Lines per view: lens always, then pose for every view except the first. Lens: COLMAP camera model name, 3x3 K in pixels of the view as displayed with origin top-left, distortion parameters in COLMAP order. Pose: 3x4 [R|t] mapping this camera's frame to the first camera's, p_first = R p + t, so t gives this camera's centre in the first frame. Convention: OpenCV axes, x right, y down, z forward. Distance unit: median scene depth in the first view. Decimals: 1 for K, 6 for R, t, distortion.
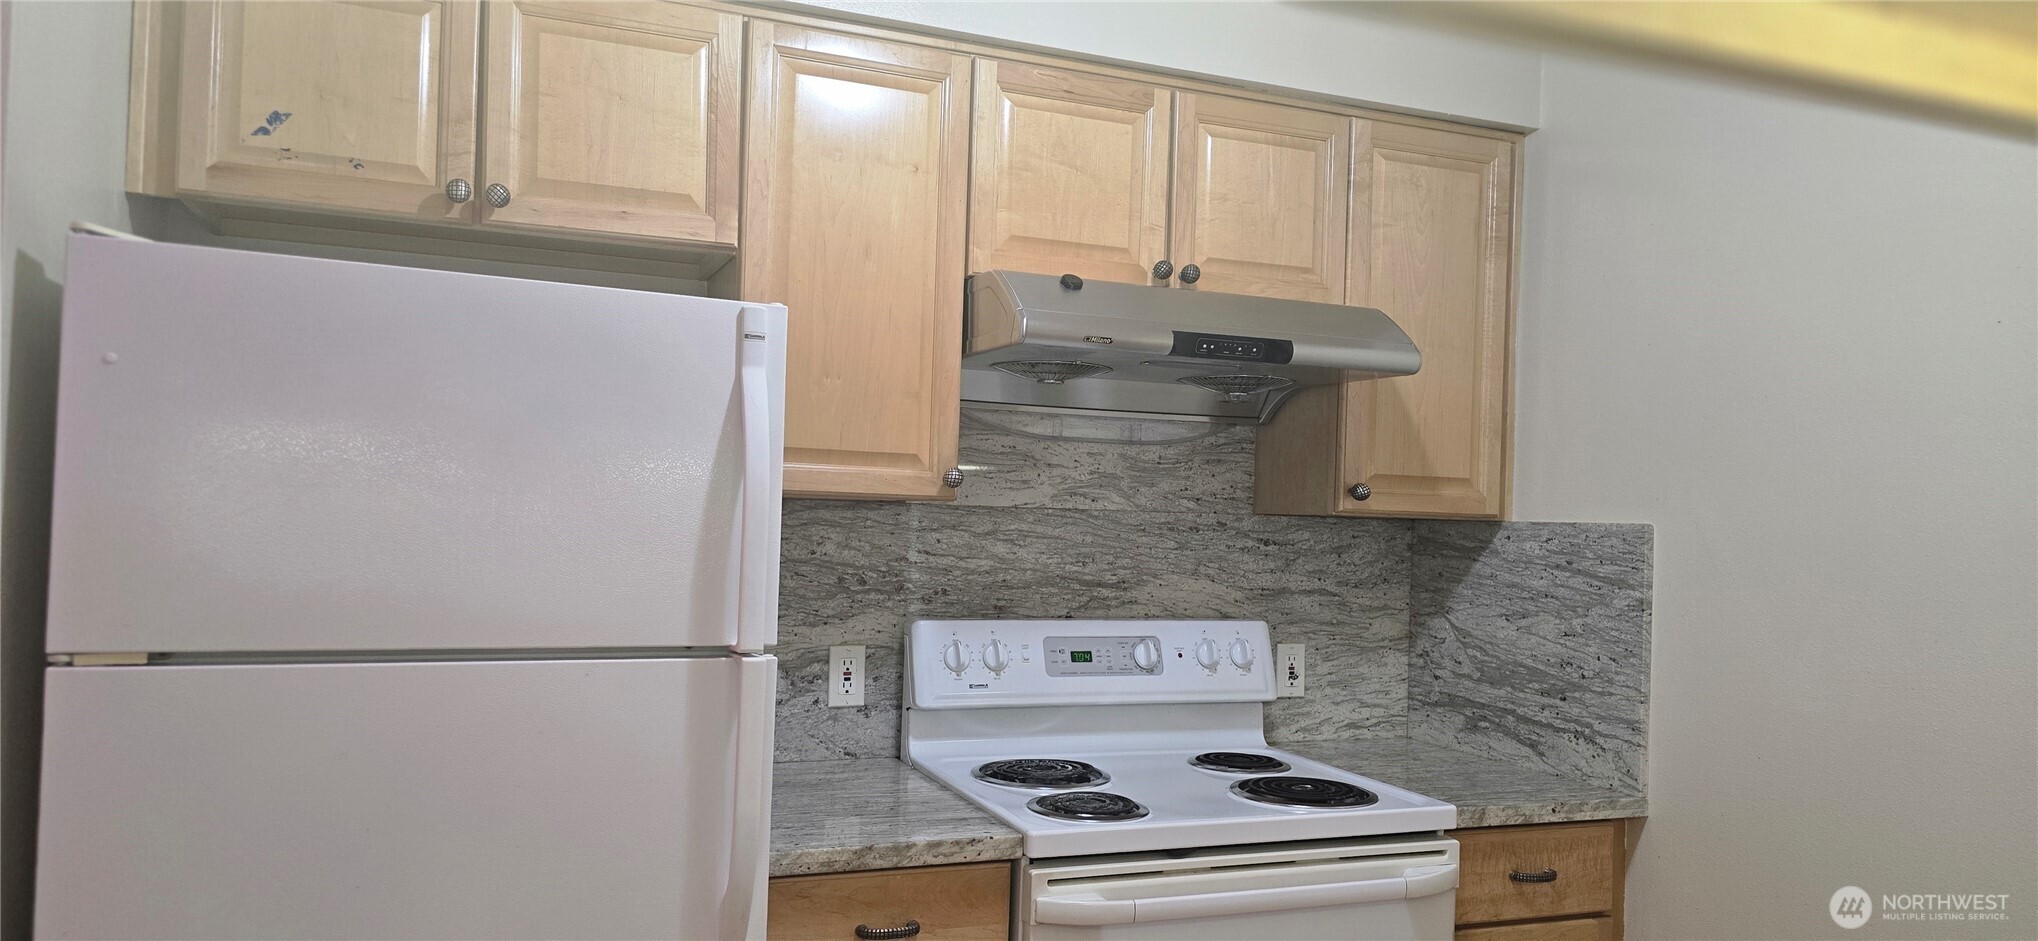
lens RADIAL K [[1358.0, 0, 1019.0], [0, 1358.0, 470.5], [0, 0, 1]] dist [0.076239, -0.088612]
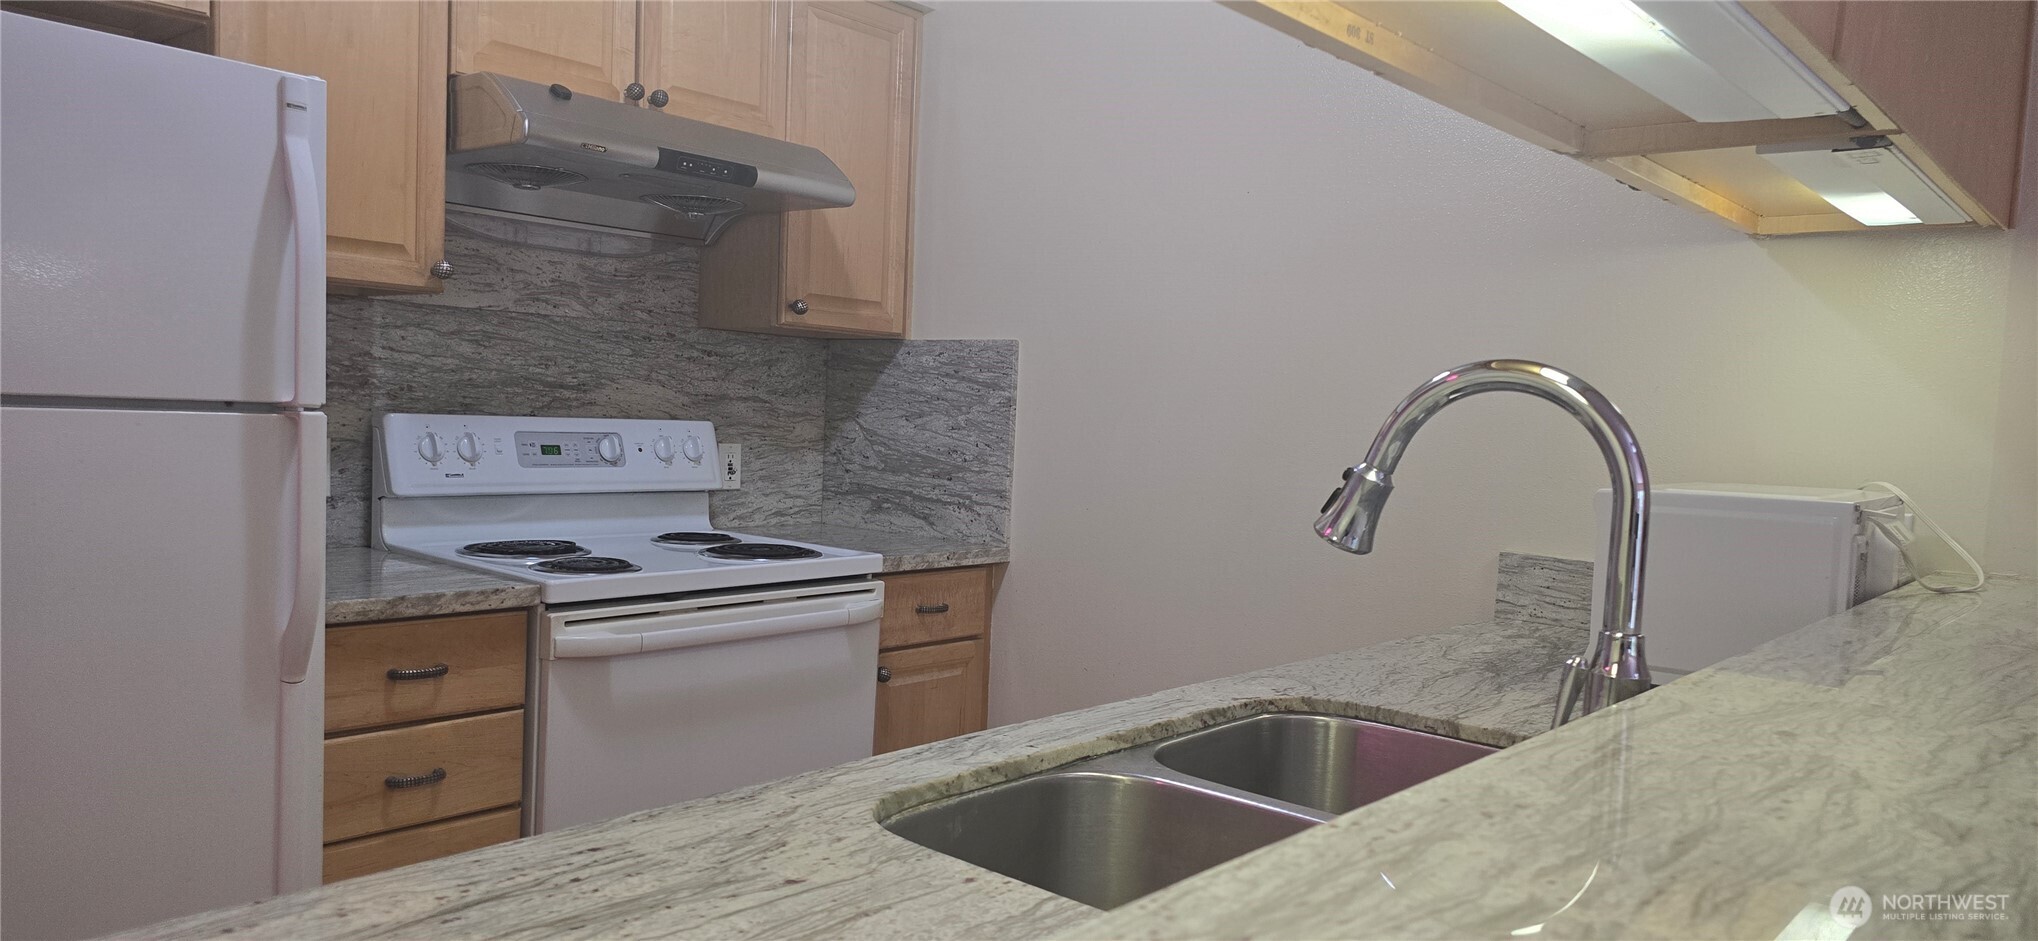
lens RADIAL K [[1358.0, 0, 1019.0], [0, 1358.0, 470.5], [0, 0, 1]] dist [0.076239, -0.088612]
pose [[0.886900, -0.018256, 0.461601, -0.128555], [-0.027751, 0.995309, 0.092683, 0.042769], [-0.461128, -0.095010, 0.882233, -0.135905]]
